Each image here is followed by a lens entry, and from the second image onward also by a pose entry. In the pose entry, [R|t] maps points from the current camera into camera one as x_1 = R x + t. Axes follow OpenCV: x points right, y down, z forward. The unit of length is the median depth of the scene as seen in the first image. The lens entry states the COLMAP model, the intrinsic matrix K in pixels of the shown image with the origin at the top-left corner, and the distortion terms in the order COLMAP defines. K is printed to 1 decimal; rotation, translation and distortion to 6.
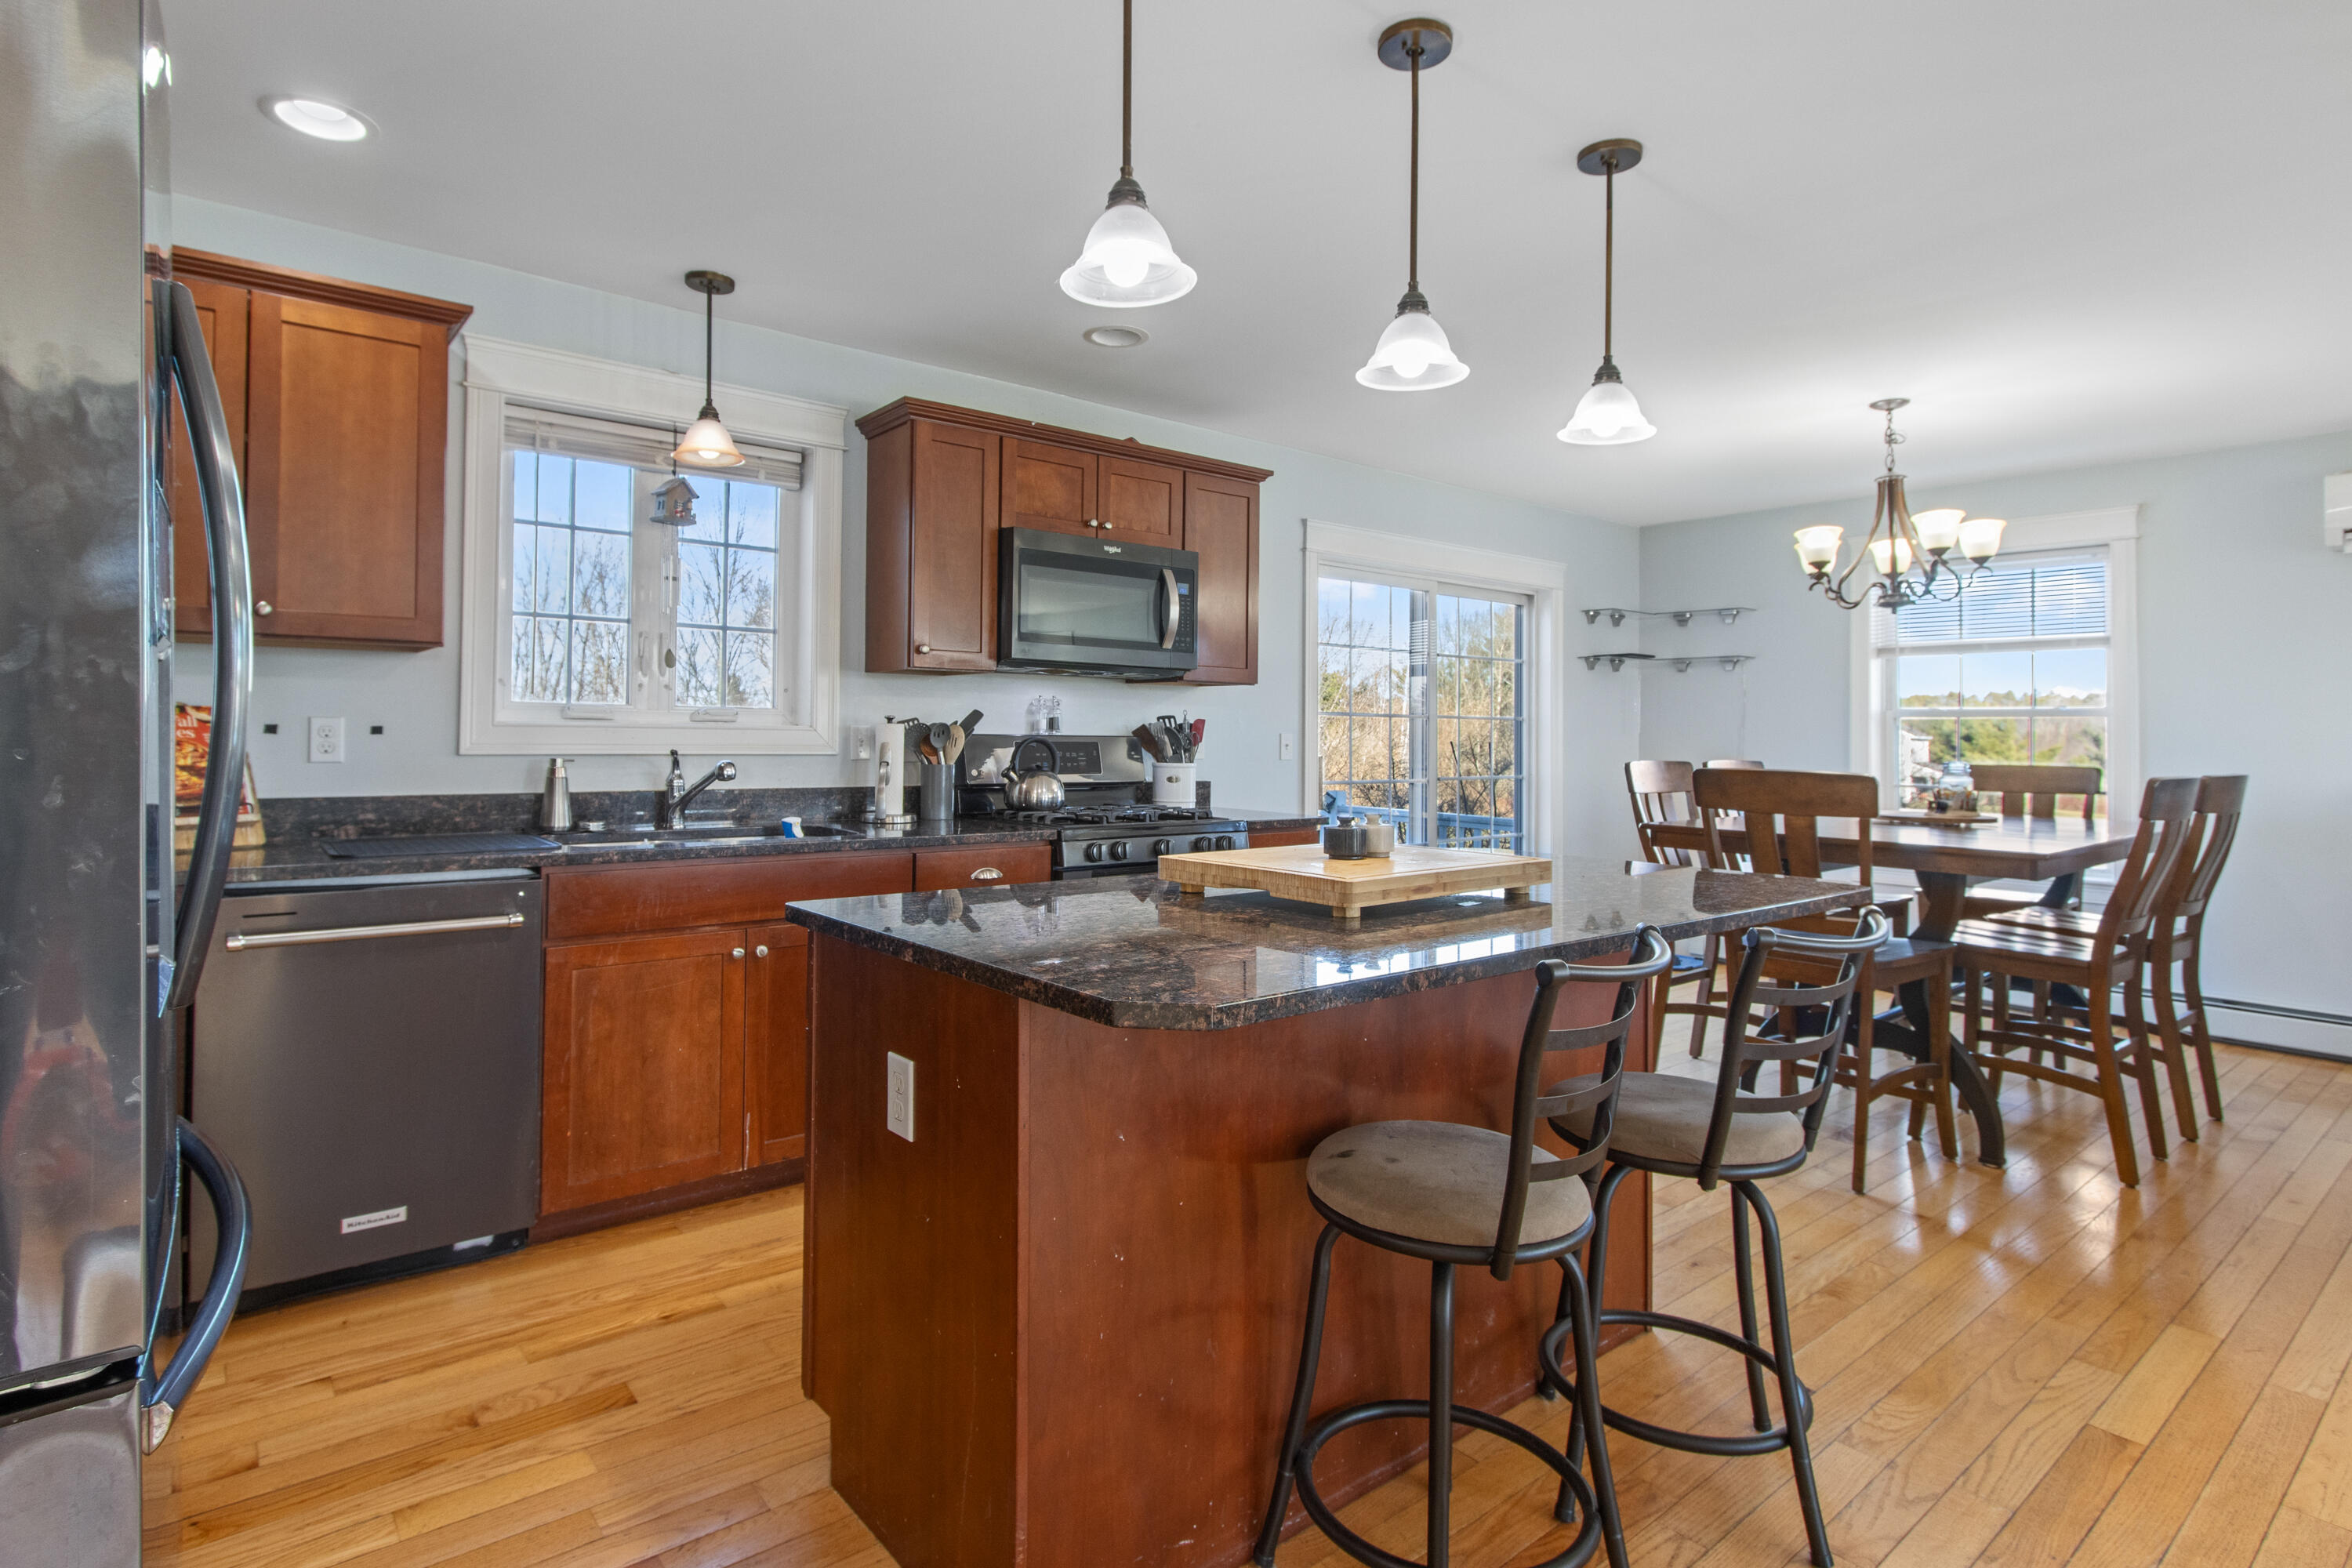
lens RADIAL K [[1113.7, 0, 1116.5], [0, 1113.7, 724.4], [0, 0, 1]] dist [-0.000415, 0.000285]
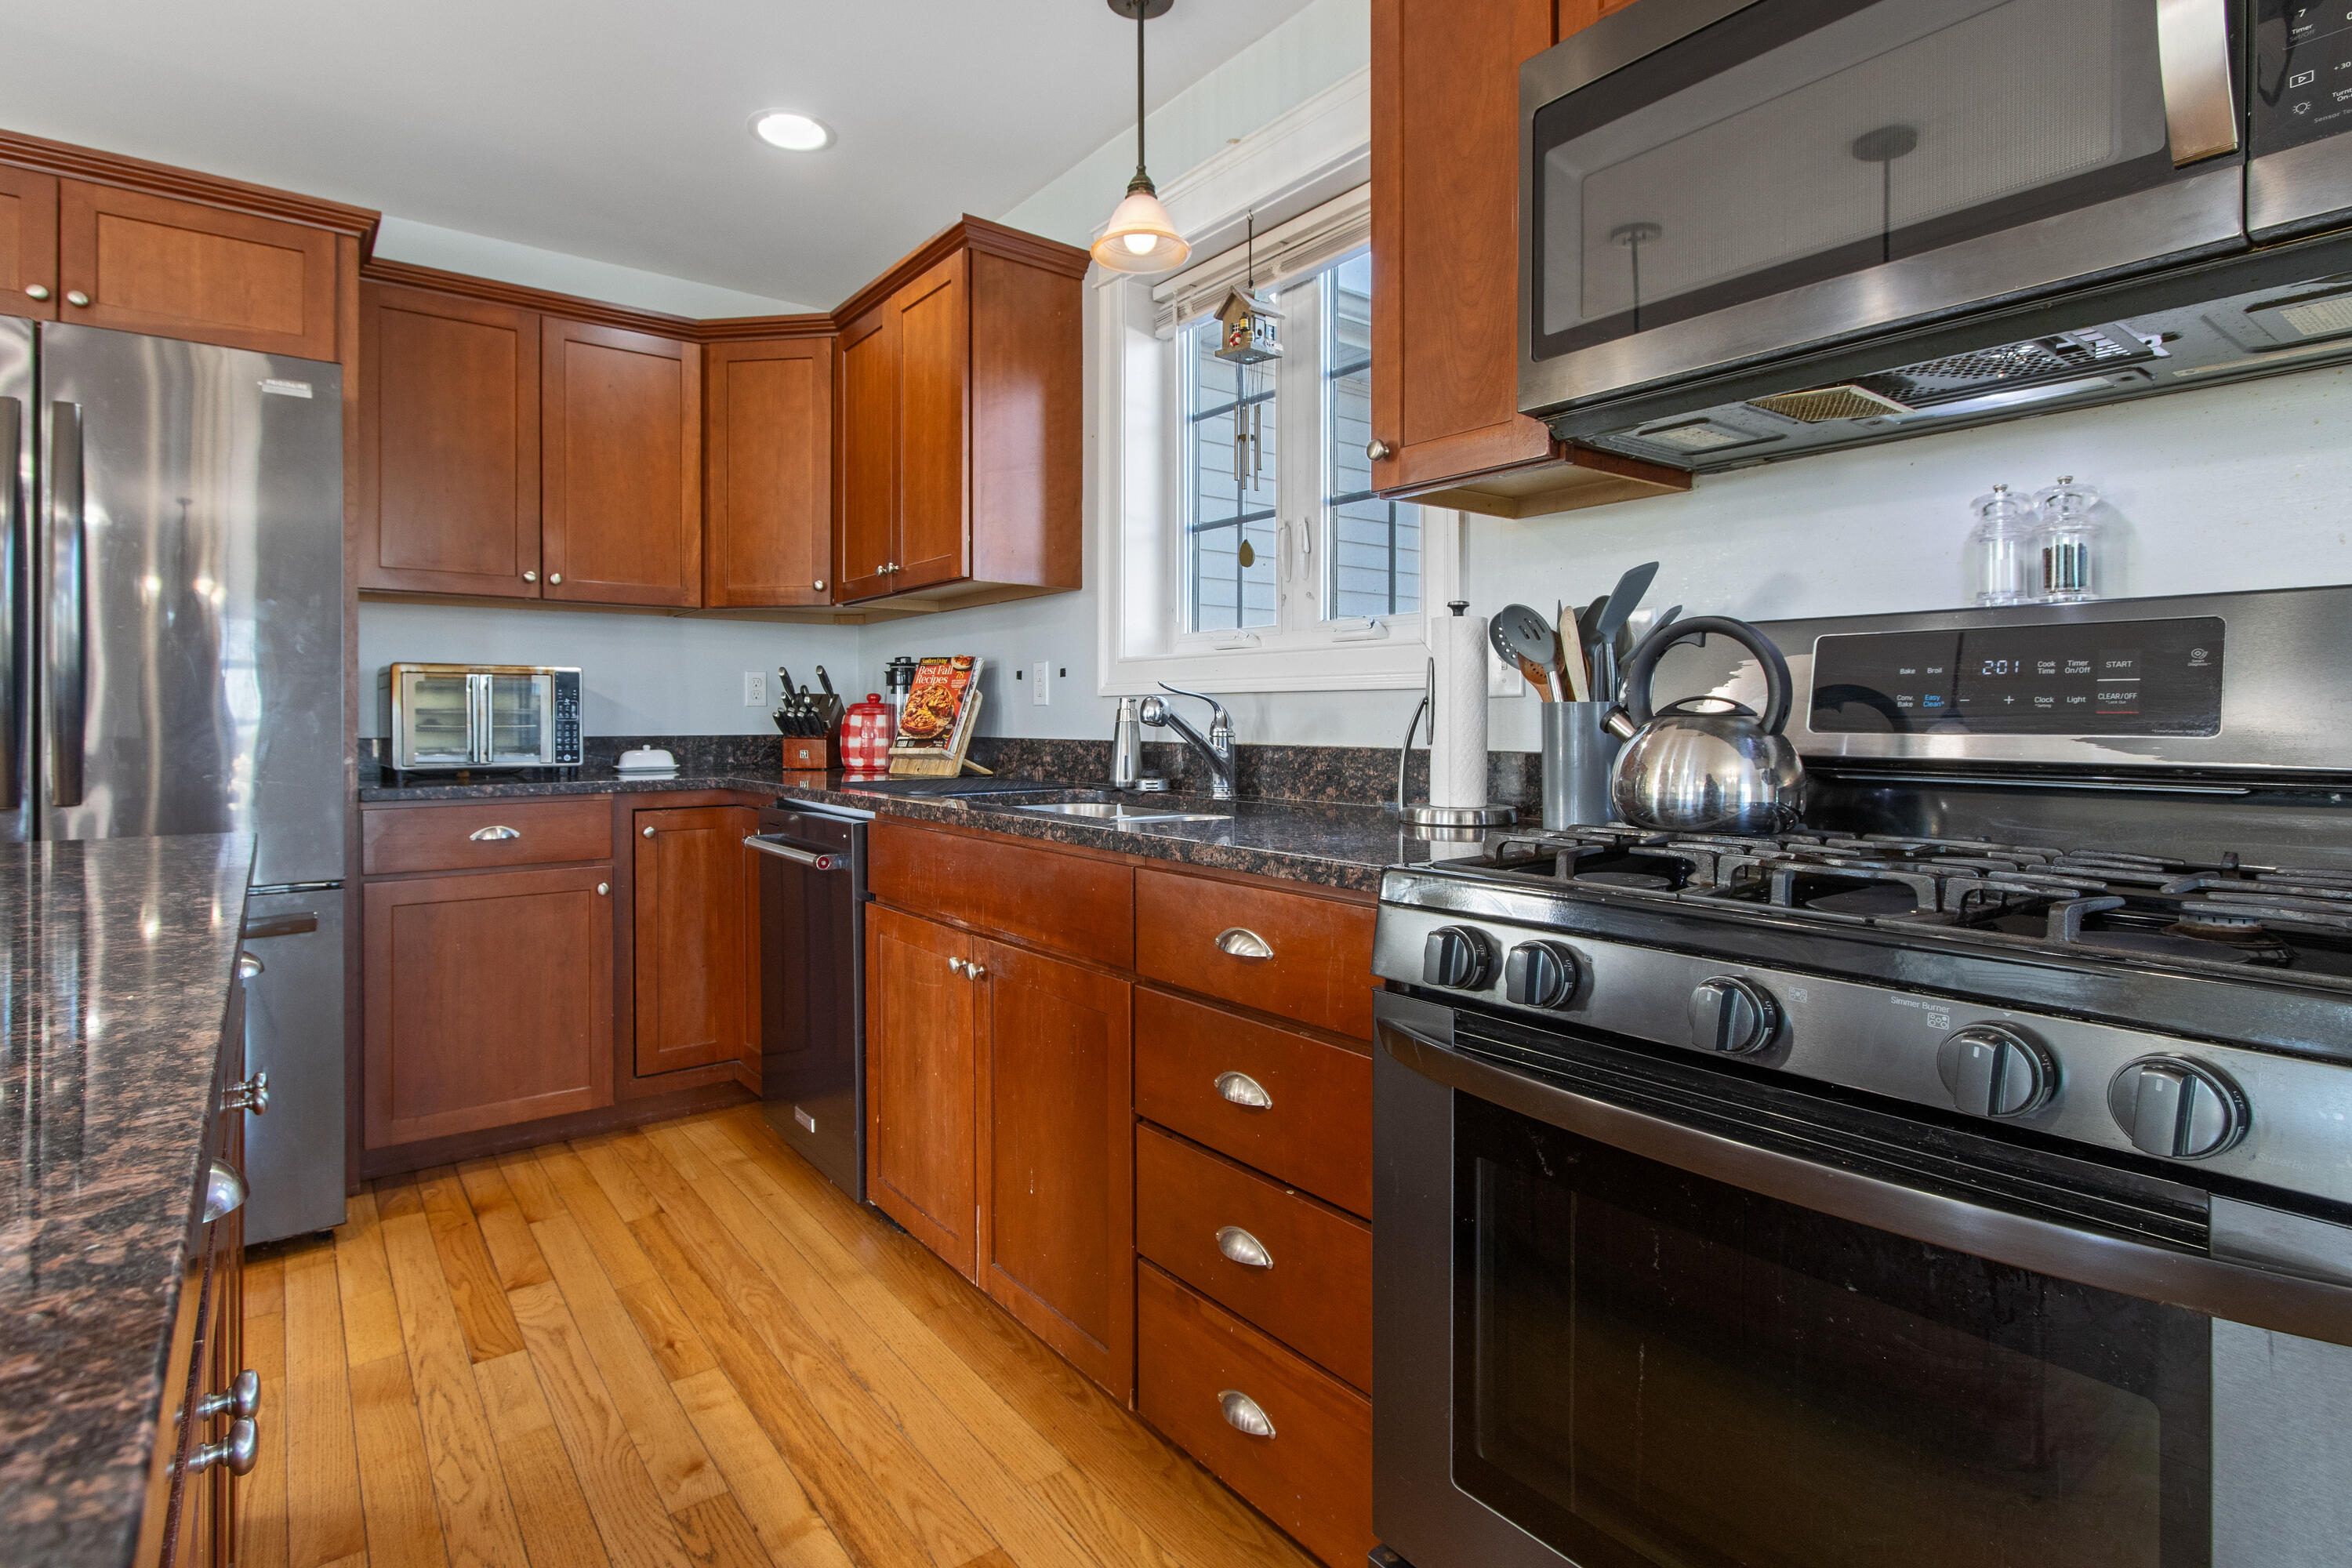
lens RADIAL K [[1183.7, 0, 1105.6], [0, 1183.7, 721.0], [0, 0, 1]] dist [0.026387, -0.000145]
pose [[-0.026184, -0.011152, -0.999595, 0.260158], [0.006478, 0.999915, -0.011325, 0.040383], [0.999636, -0.006771, -0.026109, 0.717677]]
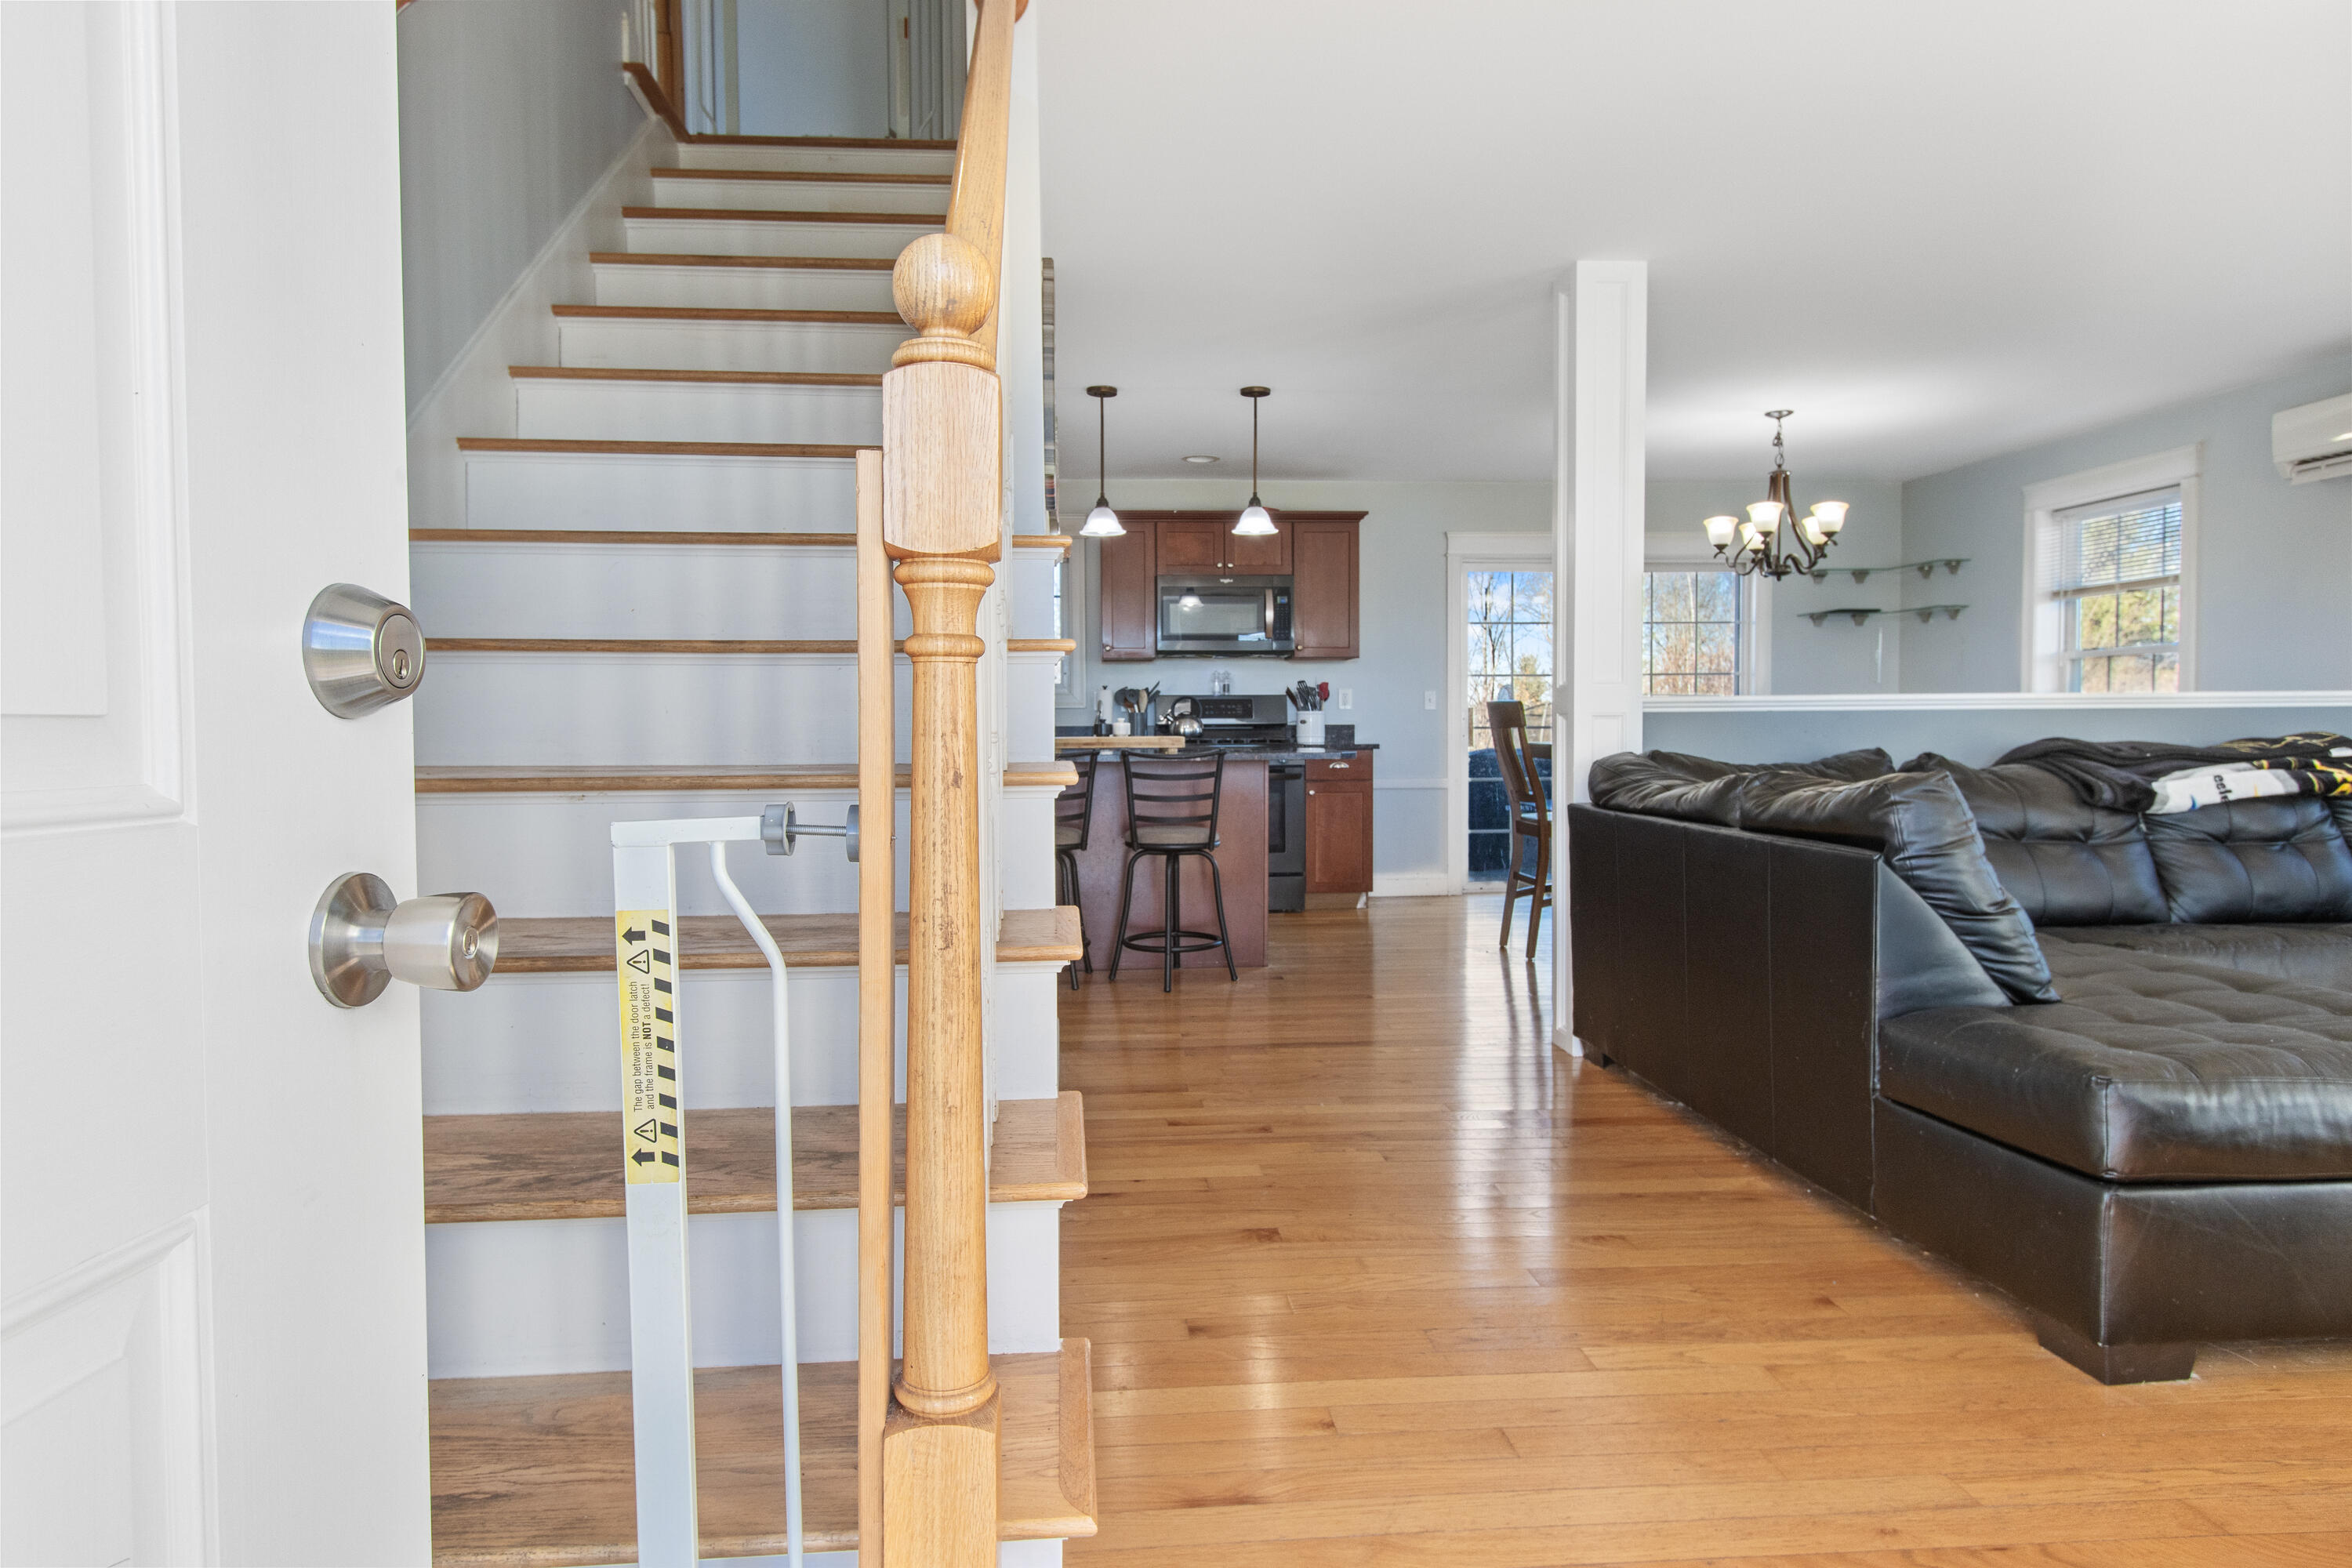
lens RADIAL K [[1378.2, 0, 1211.7], [0, 1378.2, 779.7], [0, 0, 1]] dist [0.010200, -0.001432]
pose [[0.852094, 0.002031, -0.523385, 0.922703], [0.022764, 0.998902, 0.040936, 0.047074], [0.522893, -0.046796, 0.851113, -0.676788]]
